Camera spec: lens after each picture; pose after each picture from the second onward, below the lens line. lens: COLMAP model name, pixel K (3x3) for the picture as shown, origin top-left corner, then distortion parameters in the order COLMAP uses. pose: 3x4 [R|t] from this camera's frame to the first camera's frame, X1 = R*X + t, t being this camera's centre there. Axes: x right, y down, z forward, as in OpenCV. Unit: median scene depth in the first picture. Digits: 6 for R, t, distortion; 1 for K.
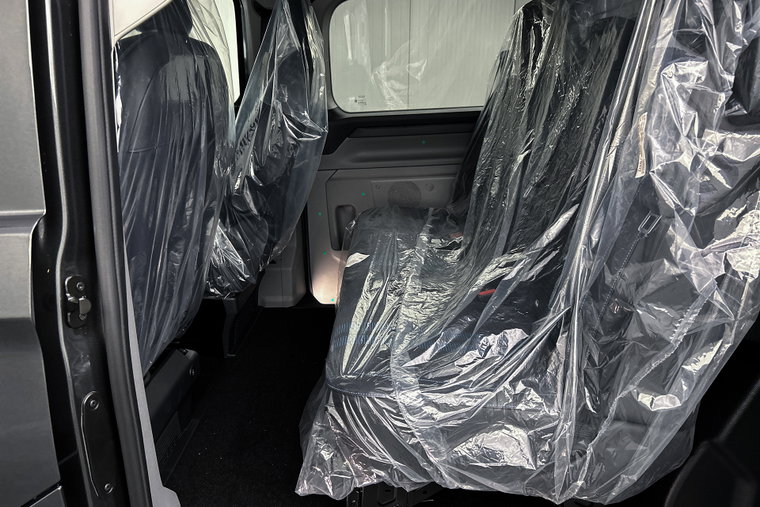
lens RADIAL K [[585.7, 0, 383.6], [0, 585.7, 257.4], [0, 0, 1]] dist [0.063574, -0.080351]
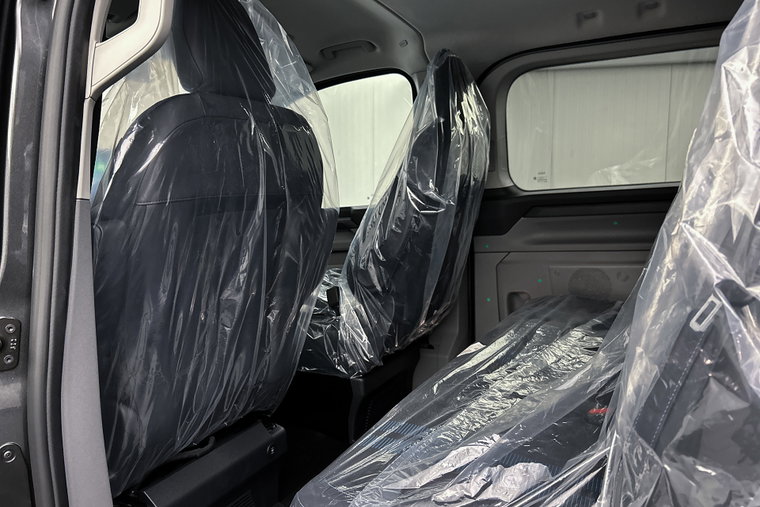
lens RADIAL K [[585.7, 0, 378.4], [0, 585.7, 250.6], [0, 0, 1]] dist [0.063574, -0.080351]
pose [[0.896910, 0.030743, -0.441143, 0.183089], [-0.104244, 0.984165, -0.143358, -0.001160], [0.429750, 0.174566, 0.885913, 0.146622]]
